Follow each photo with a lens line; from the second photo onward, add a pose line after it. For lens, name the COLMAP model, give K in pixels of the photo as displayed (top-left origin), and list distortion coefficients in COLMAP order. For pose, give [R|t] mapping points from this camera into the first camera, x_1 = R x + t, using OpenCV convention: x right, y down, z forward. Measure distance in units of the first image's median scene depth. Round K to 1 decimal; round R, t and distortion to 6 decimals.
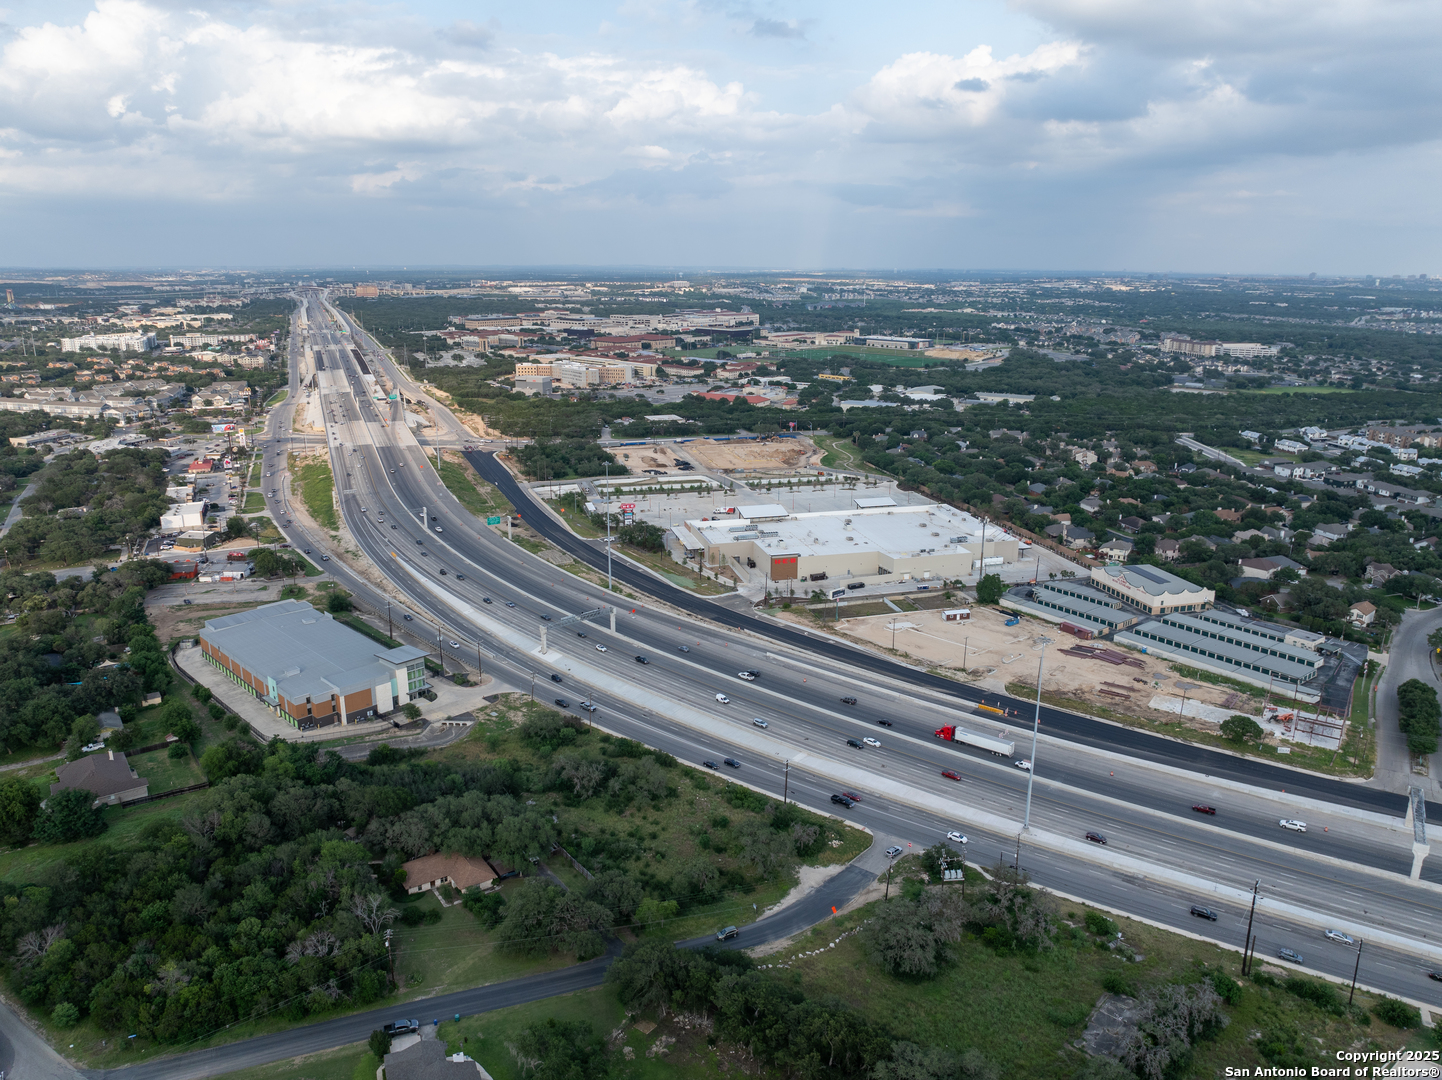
lens RADIAL K [[1014.2, 0, 721.0], [0, 1014.2, 540.0], [0, 0, 1]] dist [-0.030887, -0.004502]
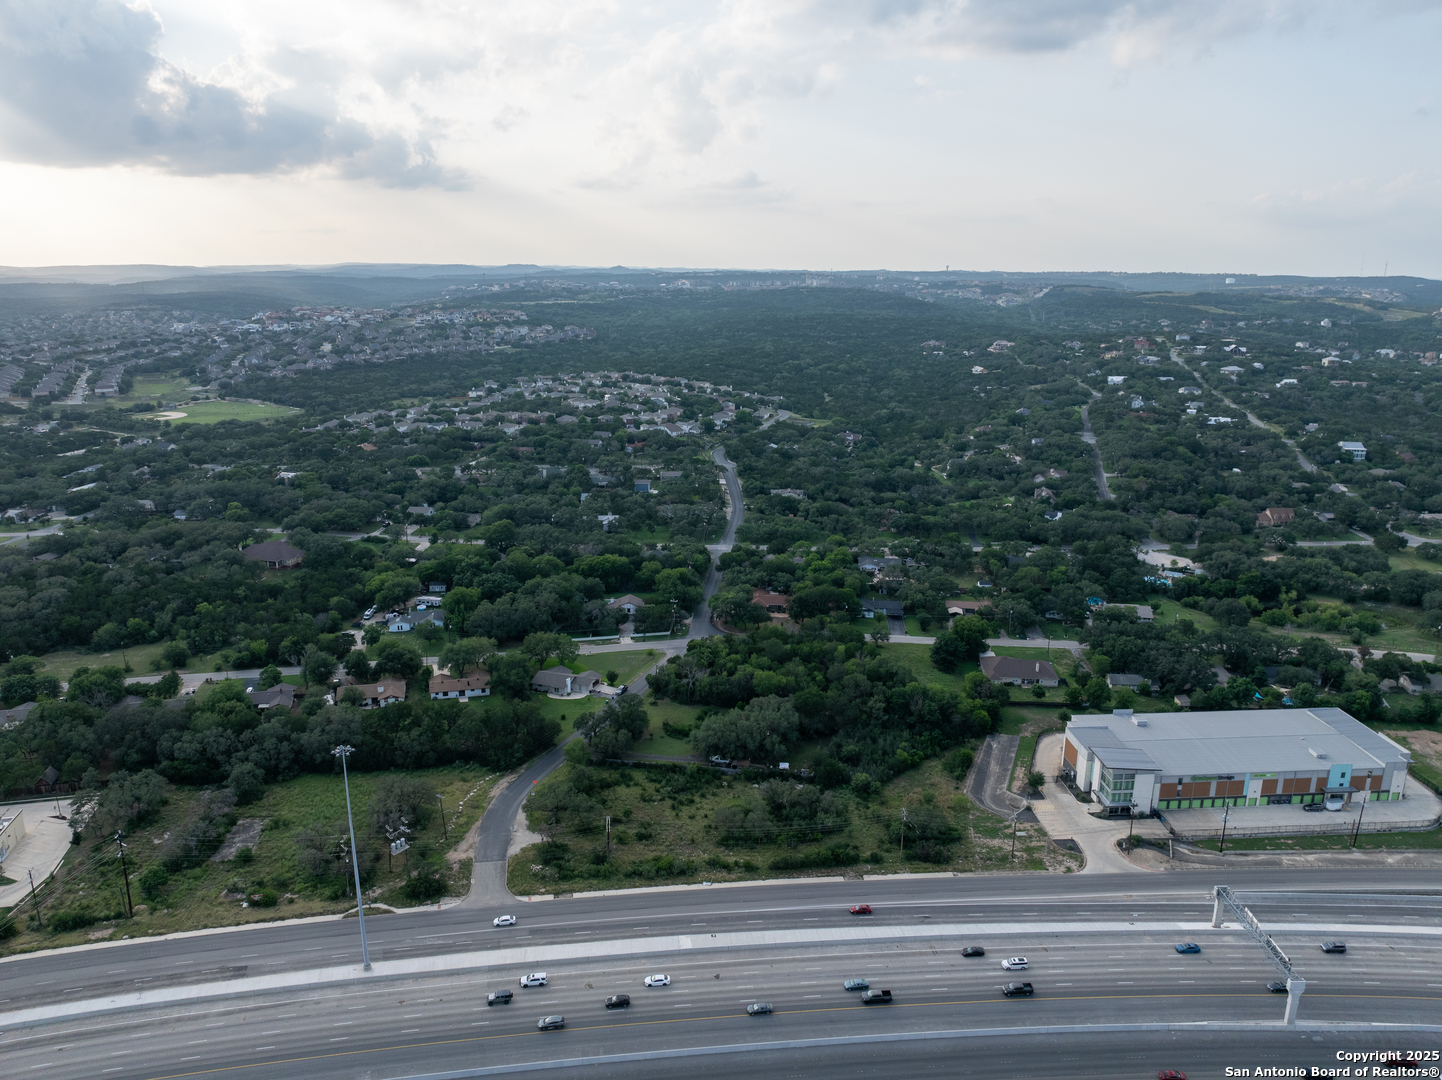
lens RADIAL K [[1011.3, 0, 719.3], [0, 1011.3, 536.5], [0, 0, 1]] dist [-0.038283, 0.003411]
pose [[-0.672877, 0.182116, -0.716987, 0.401478], [-0.201356, 0.887538, 0.414405, -0.276582], [0.711823, 0.423213, -0.560534, 0.959977]]
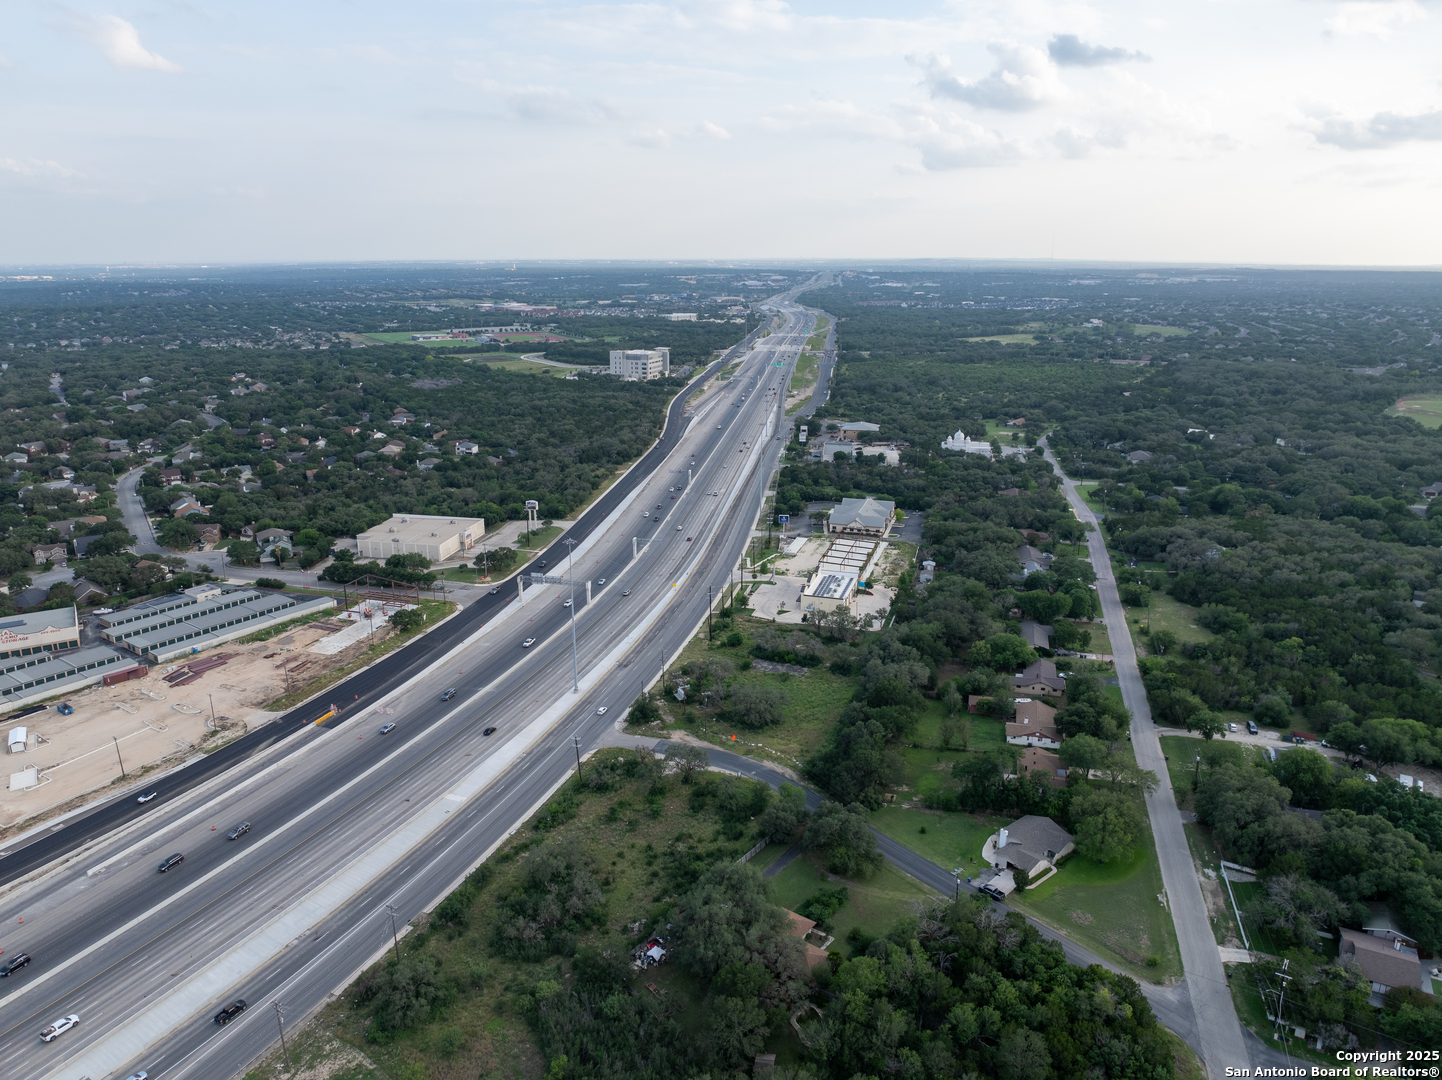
lens RADIAL K [[1011.3, 0, 719.3], [0, 1011.3, 536.5], [0, 0, 1]] dist [-0.038283, 0.003411]
pose [[-0.309023, -0.261242, 0.914471, -0.561874], [0.250023, 0.905397, 0.343139, -0.185113], [-0.917602, 0.334677, -0.214472, 0.655287]]
